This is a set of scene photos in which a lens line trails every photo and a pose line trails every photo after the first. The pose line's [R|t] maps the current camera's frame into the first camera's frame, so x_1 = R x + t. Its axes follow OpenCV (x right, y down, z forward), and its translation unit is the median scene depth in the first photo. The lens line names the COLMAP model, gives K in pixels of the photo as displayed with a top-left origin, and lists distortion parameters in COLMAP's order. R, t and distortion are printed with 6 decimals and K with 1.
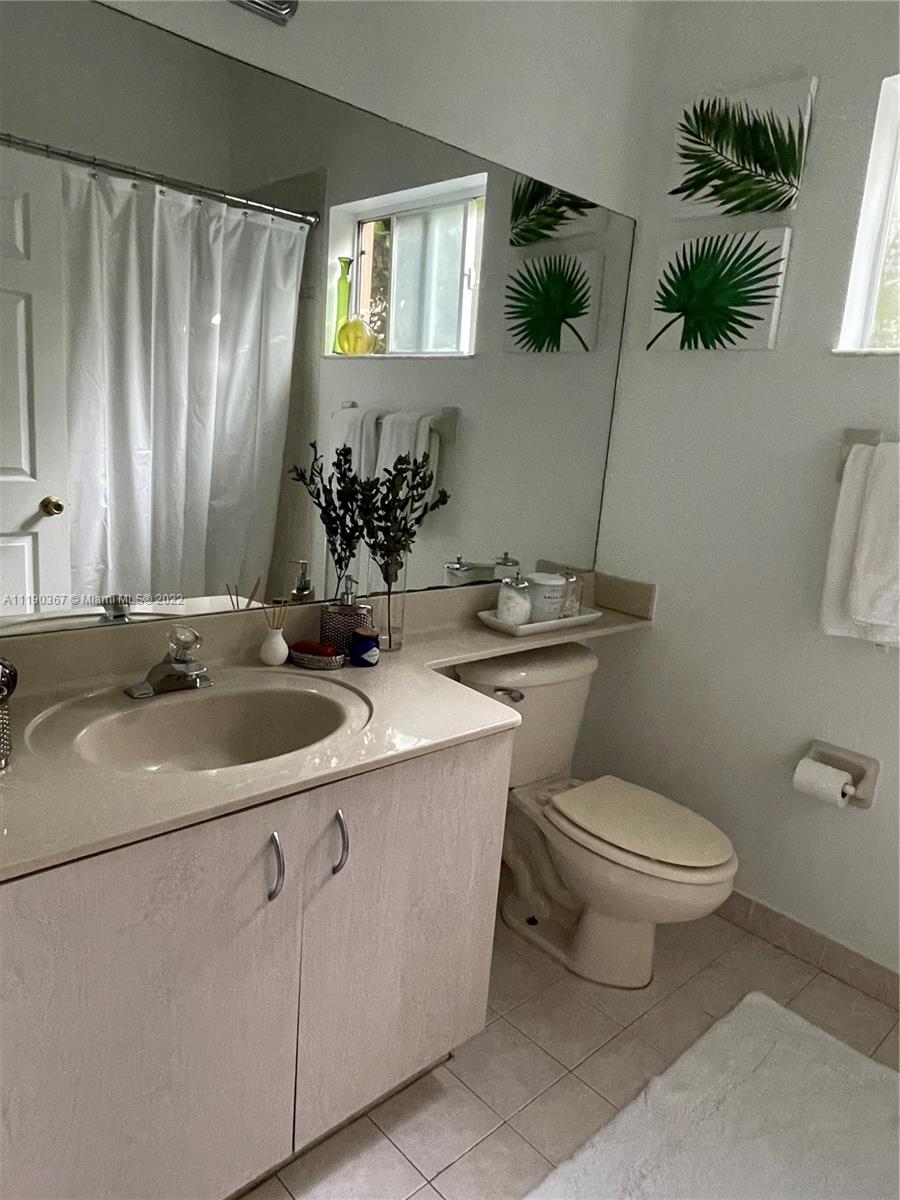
lens RADIAL K [[793.9, 0, 447.2], [0, 793.9, 599.7], [0, 0, 1]] dist [0.011640, -0.019684]
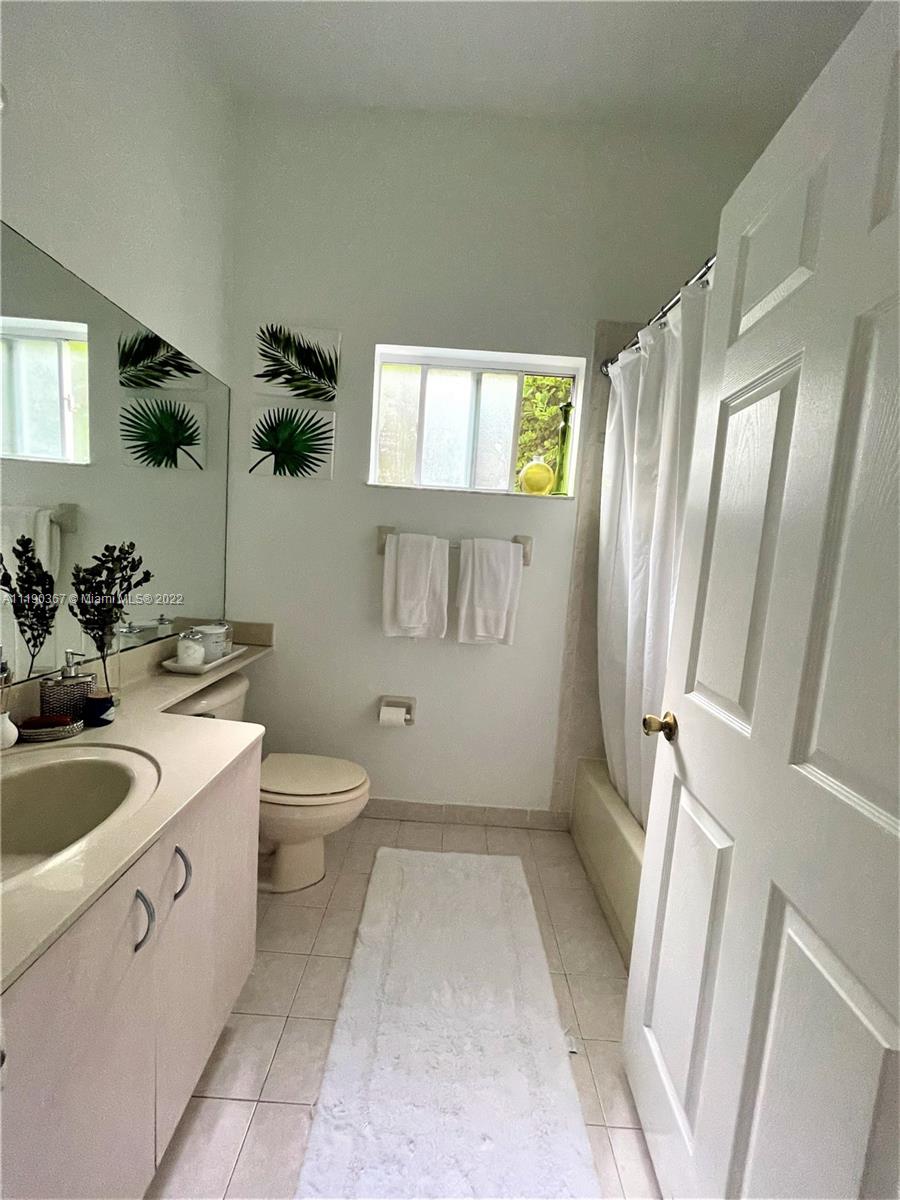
lens RADIAL K [[483.5, 0, 451.3], [0, 483.5, 600.5], [0, 0, 1]] dist [-0.000076, -0.000028]
pose [[0.693527, -0.103764, 0.712919, -0.190026], [0.138841, 0.990273, 0.009069, -0.026045], [-0.706925, 0.092692, 0.701188, 0.098675]]
